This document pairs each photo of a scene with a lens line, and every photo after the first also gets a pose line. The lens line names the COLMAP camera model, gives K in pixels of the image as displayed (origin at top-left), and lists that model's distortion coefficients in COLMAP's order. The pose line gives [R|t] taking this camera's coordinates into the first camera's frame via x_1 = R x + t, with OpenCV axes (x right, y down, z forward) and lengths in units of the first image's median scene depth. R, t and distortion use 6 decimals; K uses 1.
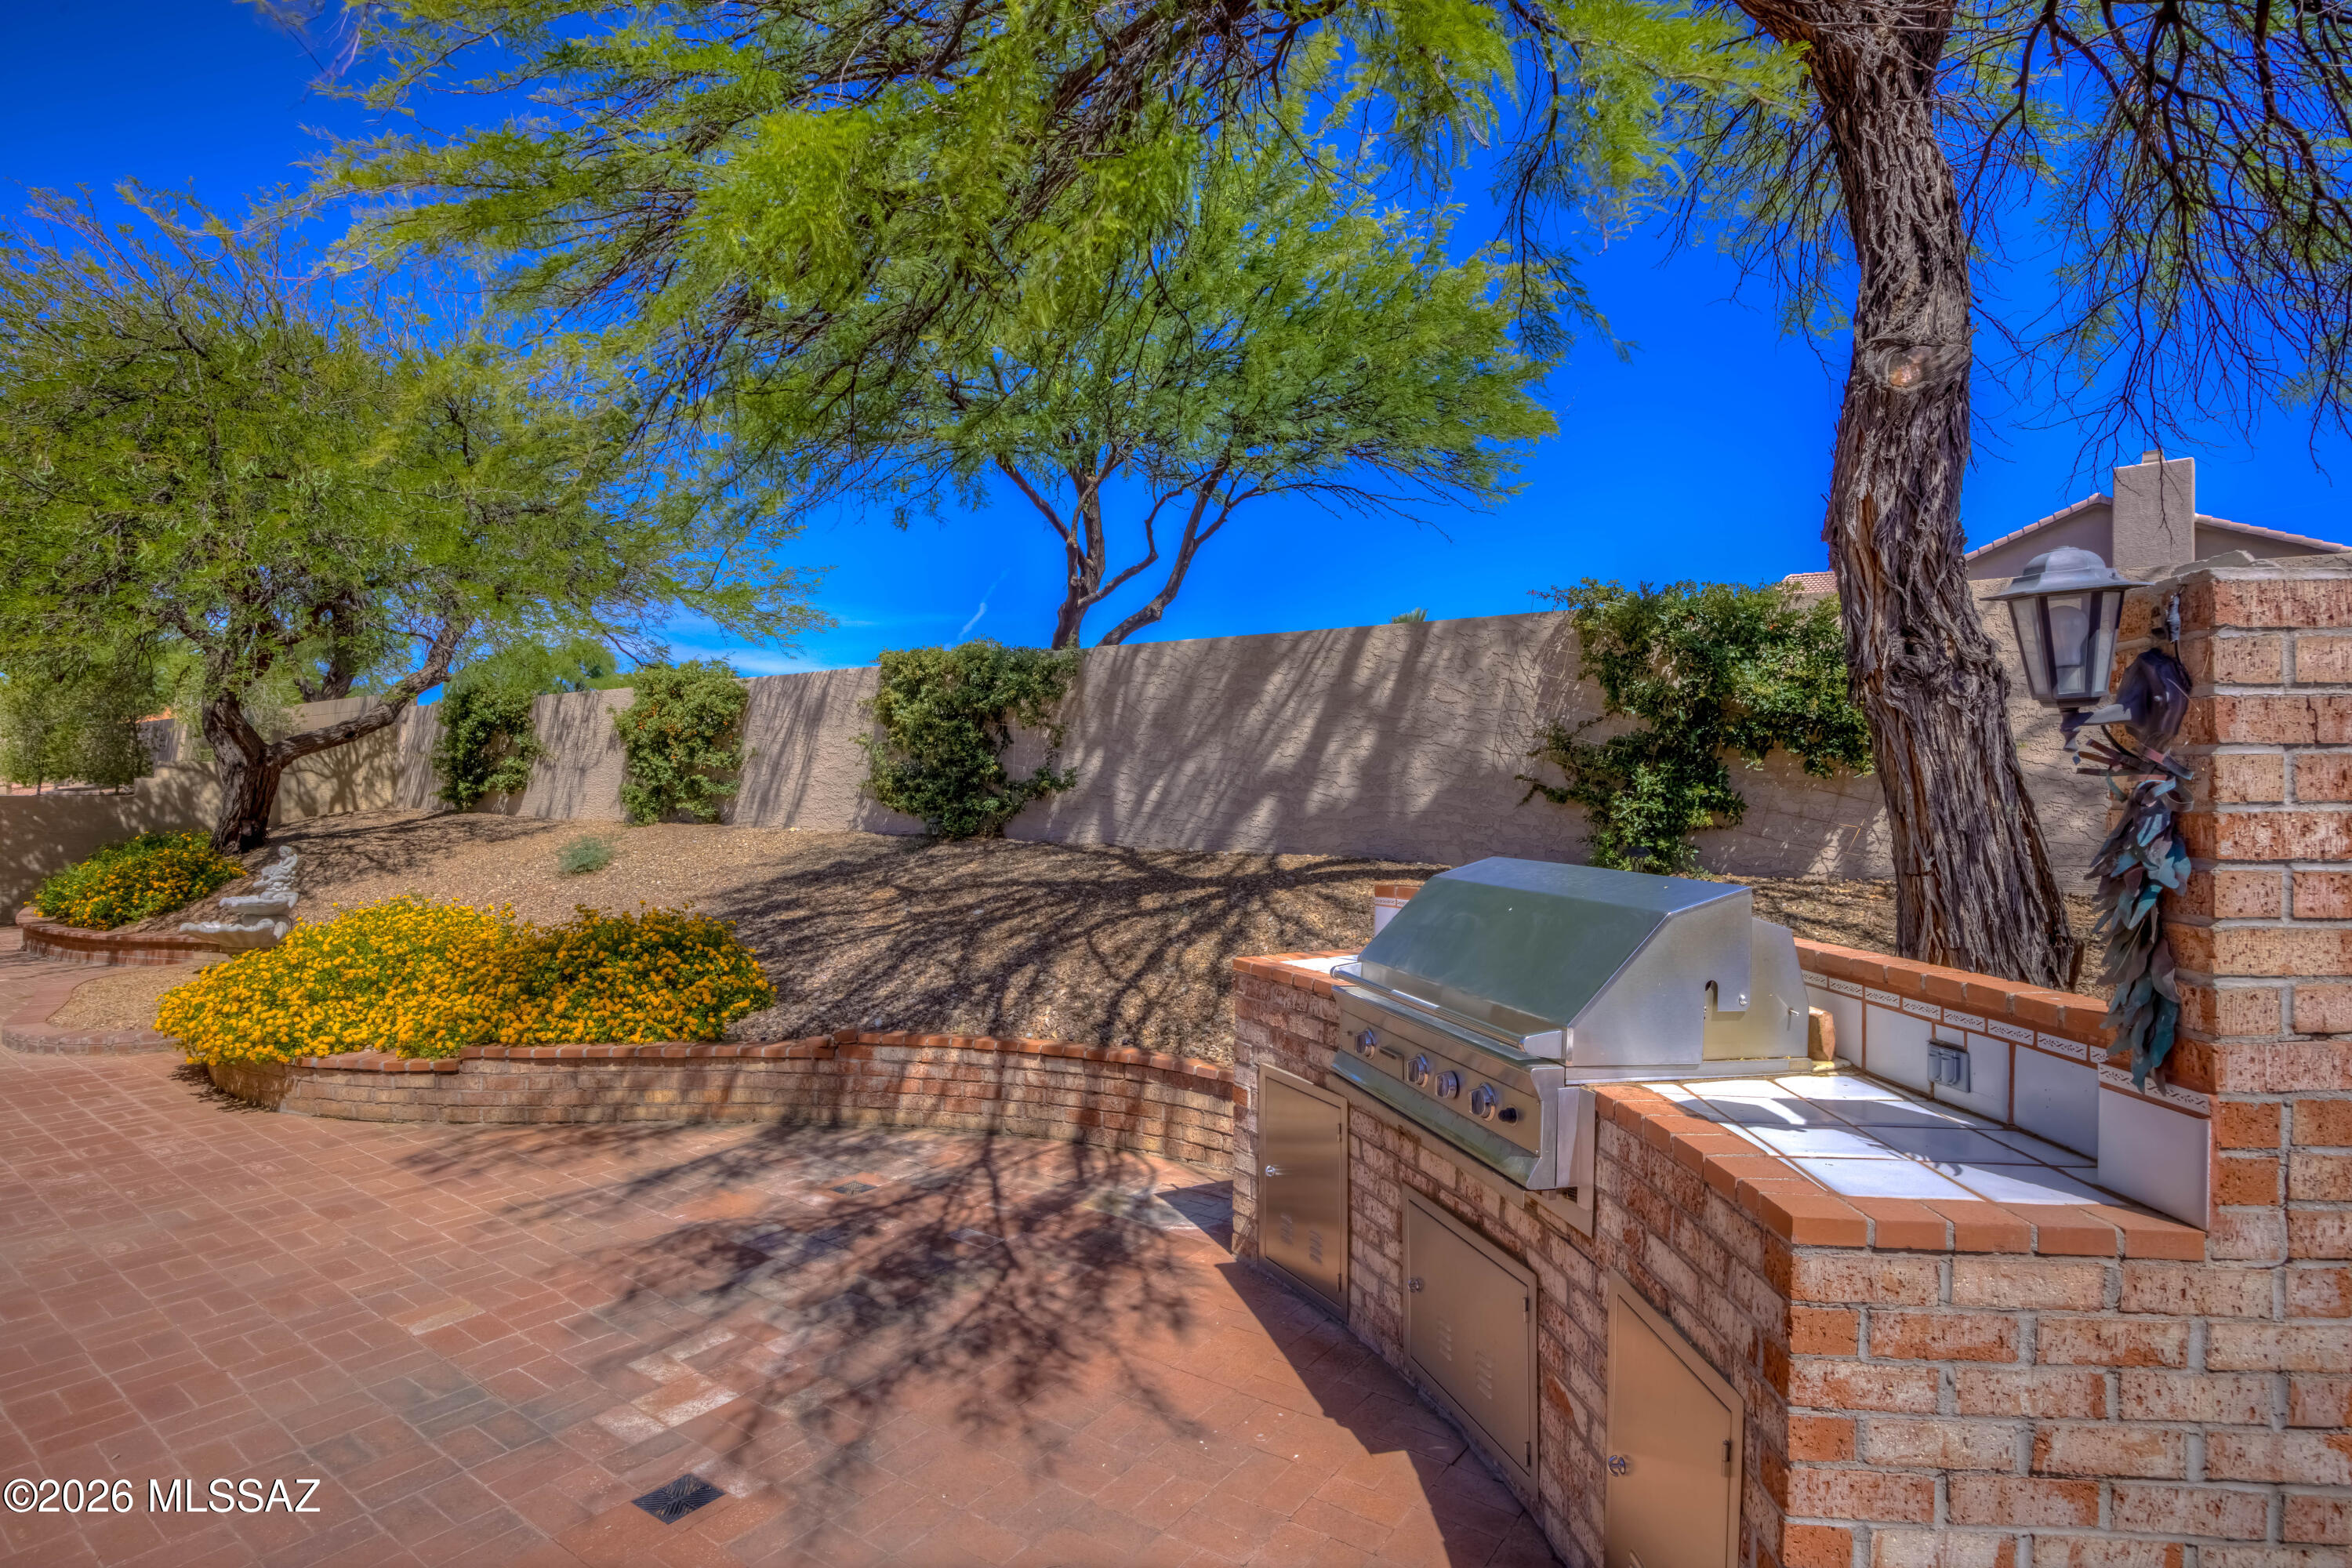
lens RADIAL K [[1233.2, 0, 1171.0], [0, 1233.2, 790.3], [0, 0, 1]] dist [-0.036671, 0.001354]
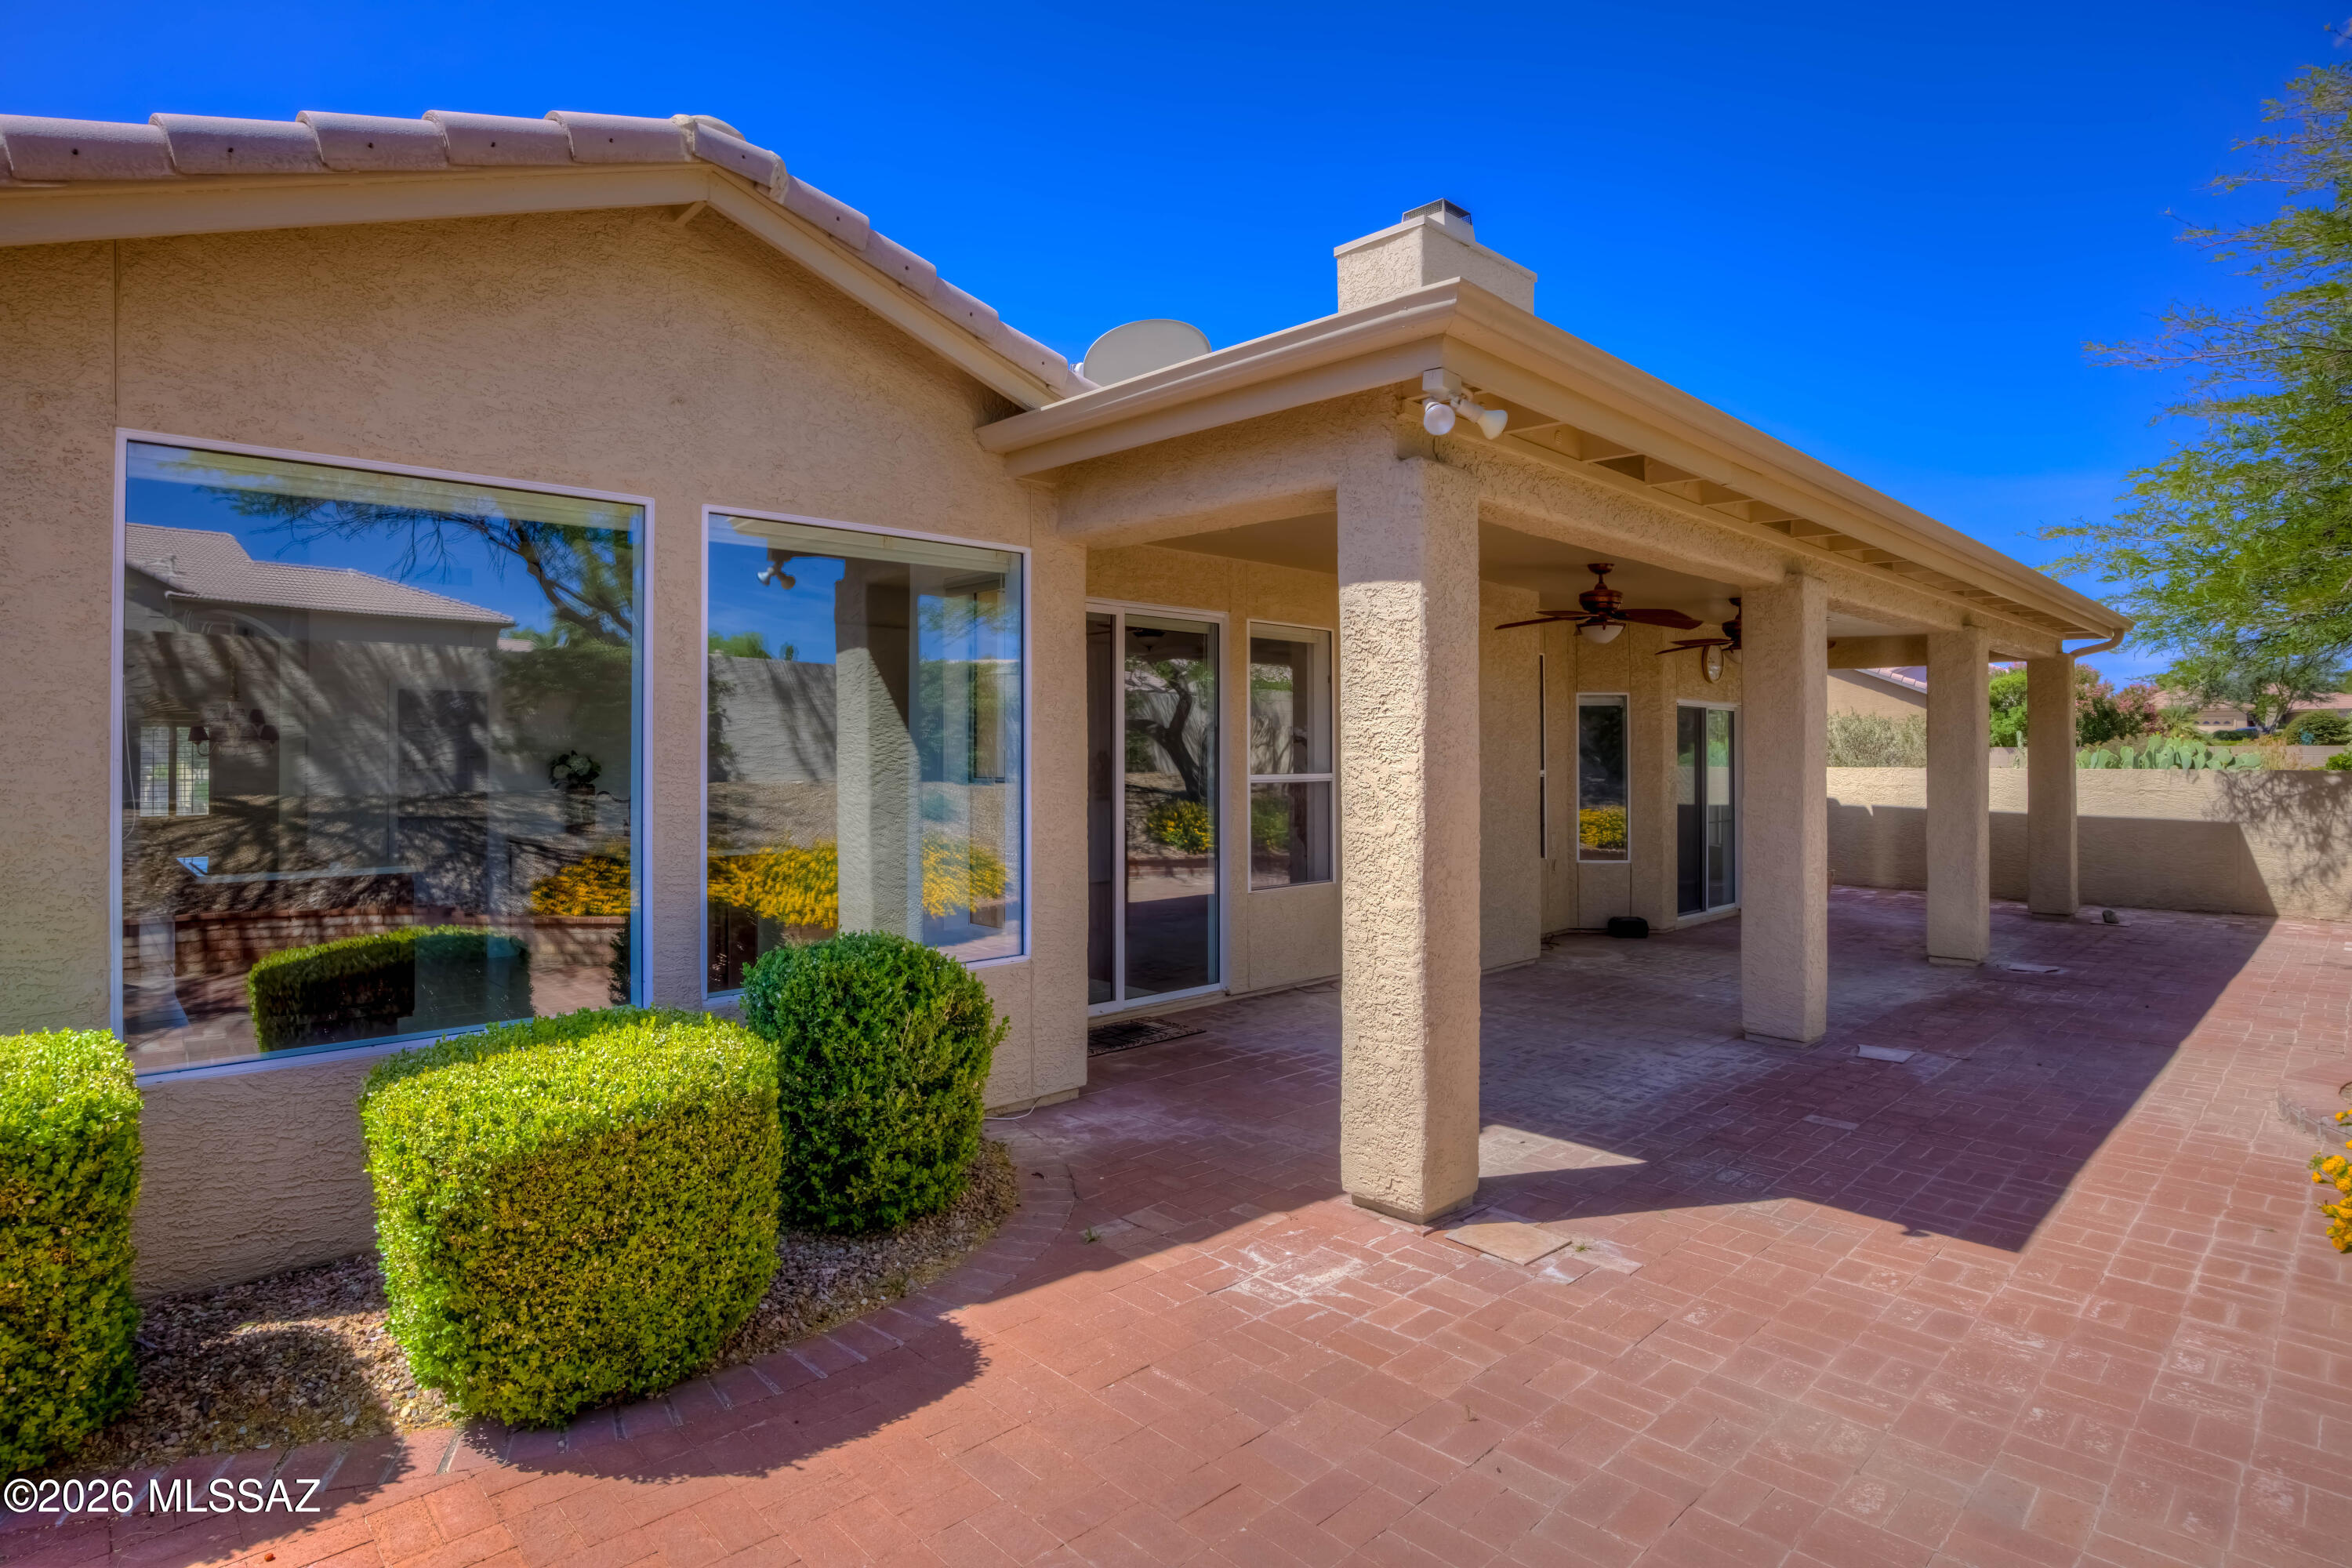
lens RADIAL K [[1233.2, 0, 1169.0], [0, 1233.2, 766.3], [0, 0, 1]] dist [-0.036671, 0.001354]
pose [[-0.172490, -0.002530, -0.985008, -0.079208], [-0.001490, 0.999996, -0.002308, 0.000365], [0.985010, 0.001070, -0.172493, 0.299821]]
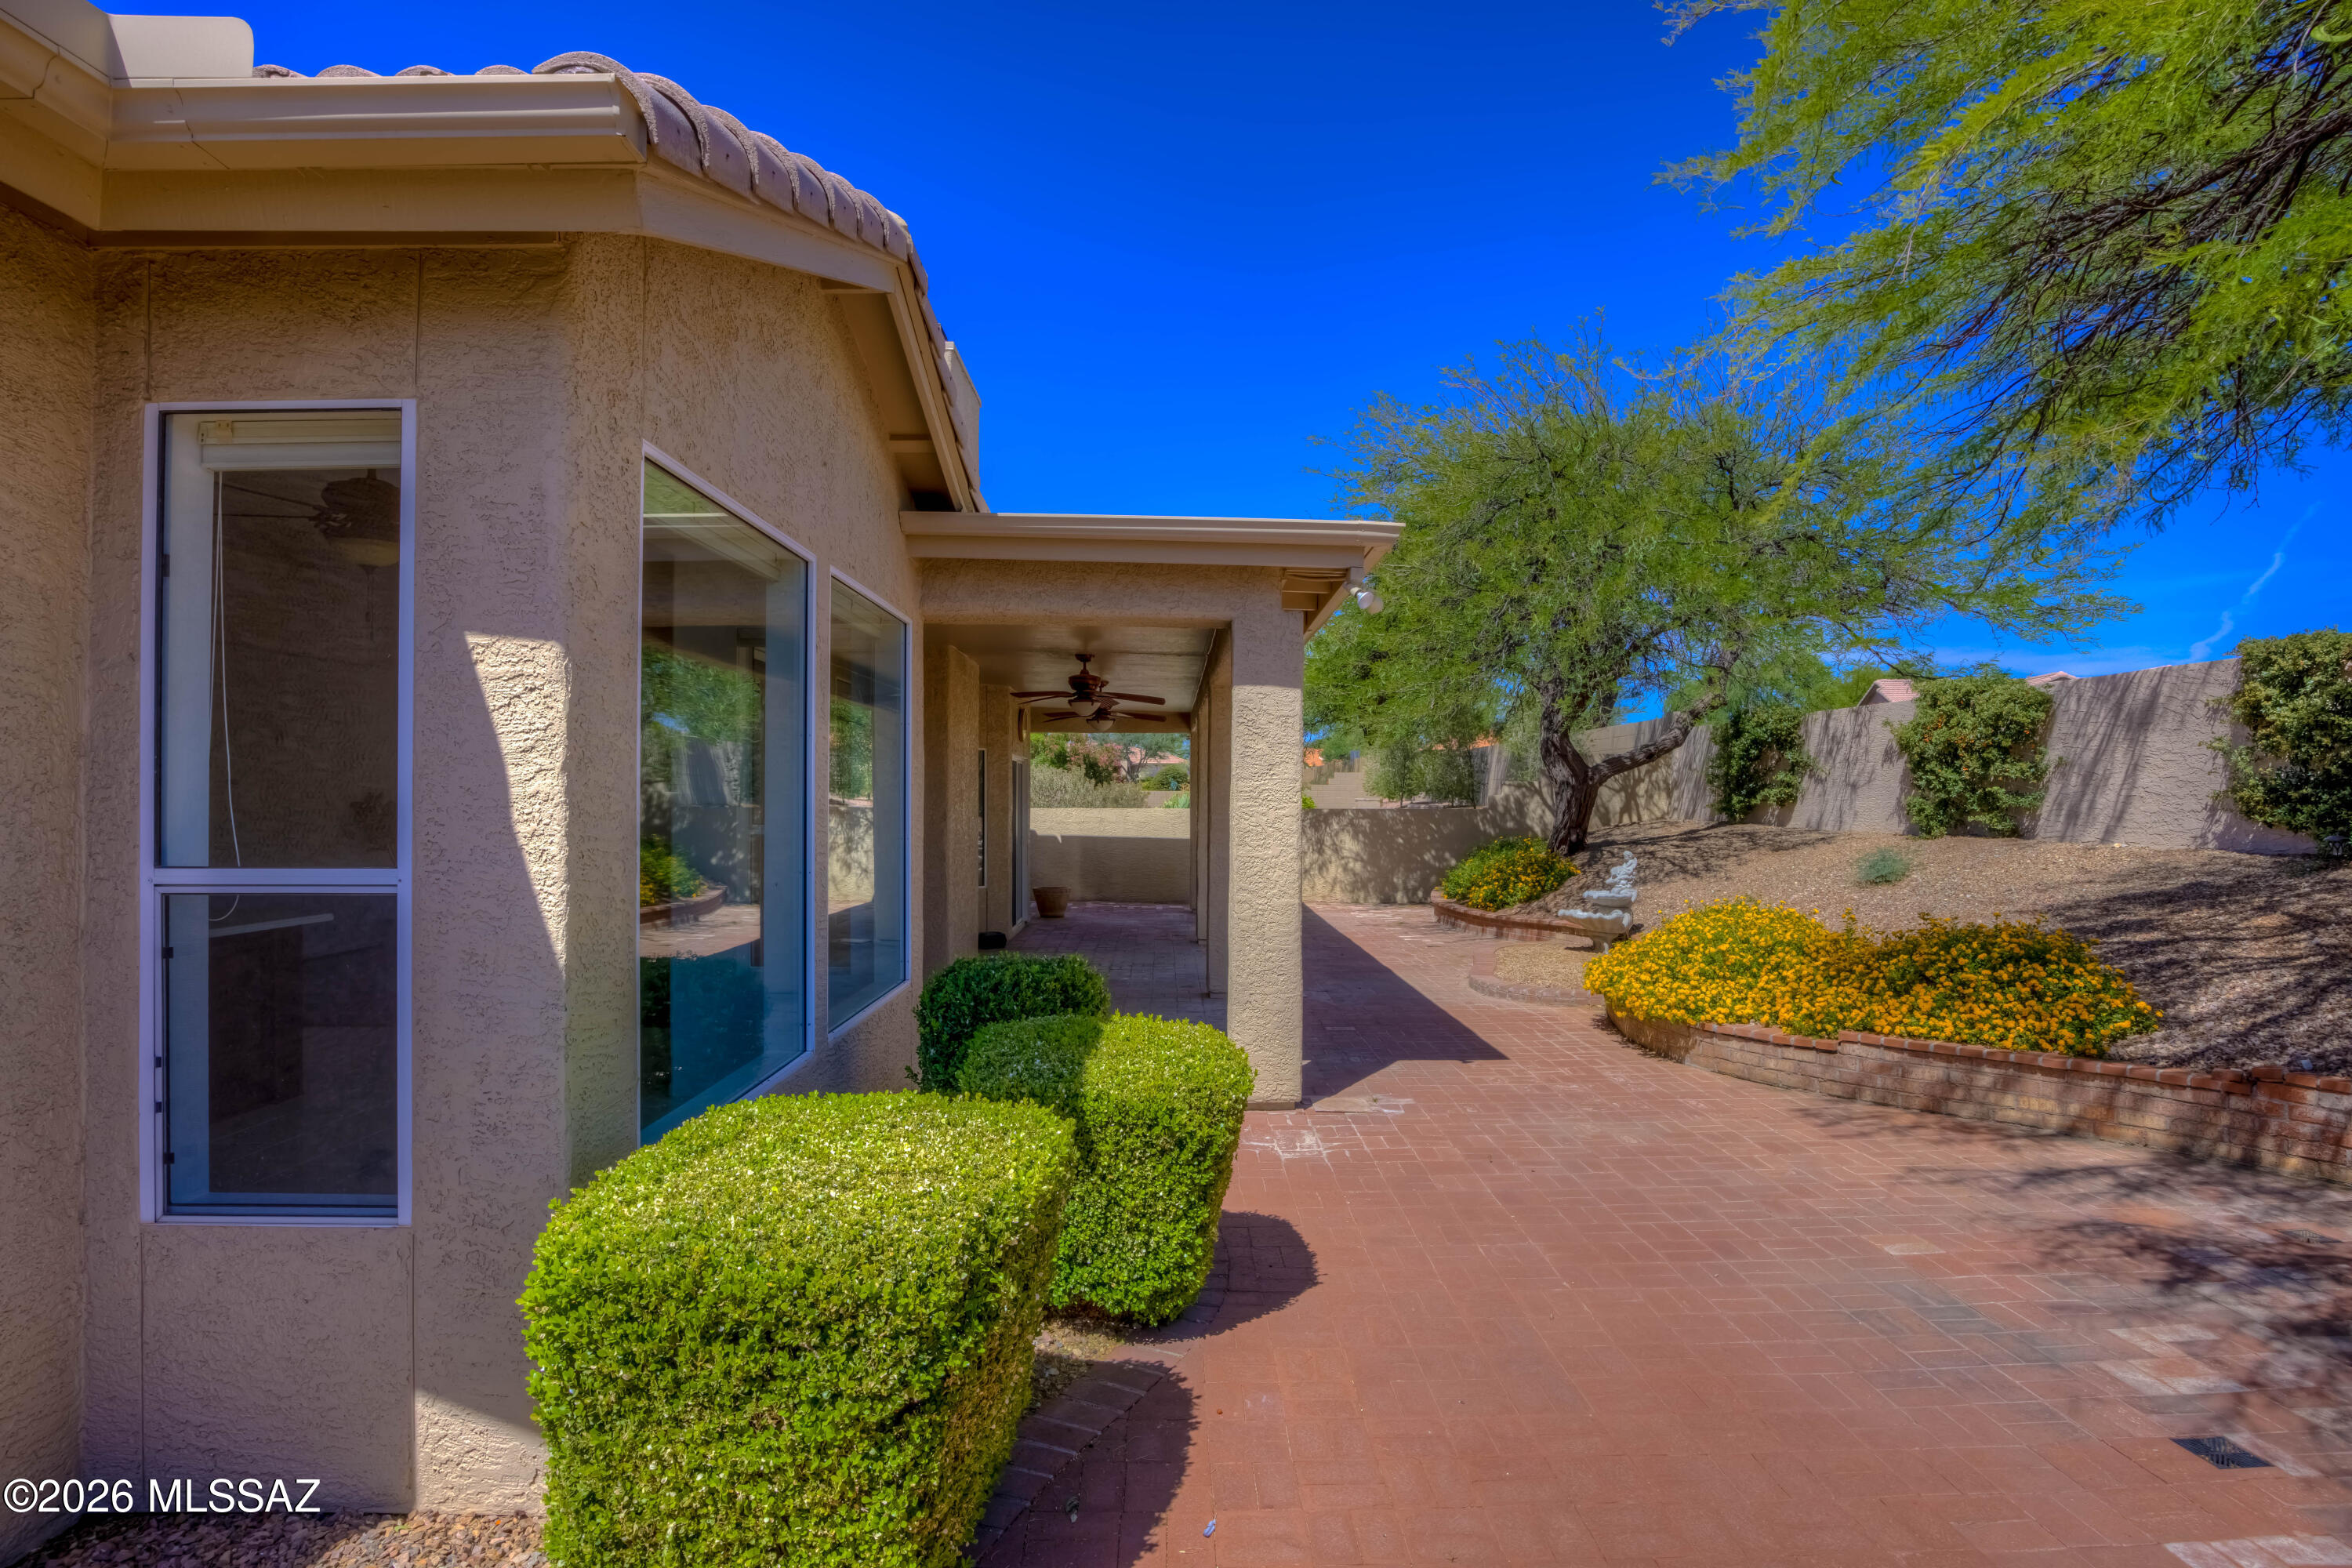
lens RADIAL K [[1233.2, 0, 1190.1], [0, 1233.2, 826.3], [0, 0, 1]] dist [-0.036671, 0.001354]
pose [[0.622412, 0.008797, -0.782640, -0.037392], [0.008313, 0.999806, 0.017849, -0.004427], [0.782645, -0.017616, 0.622218, -0.111840]]
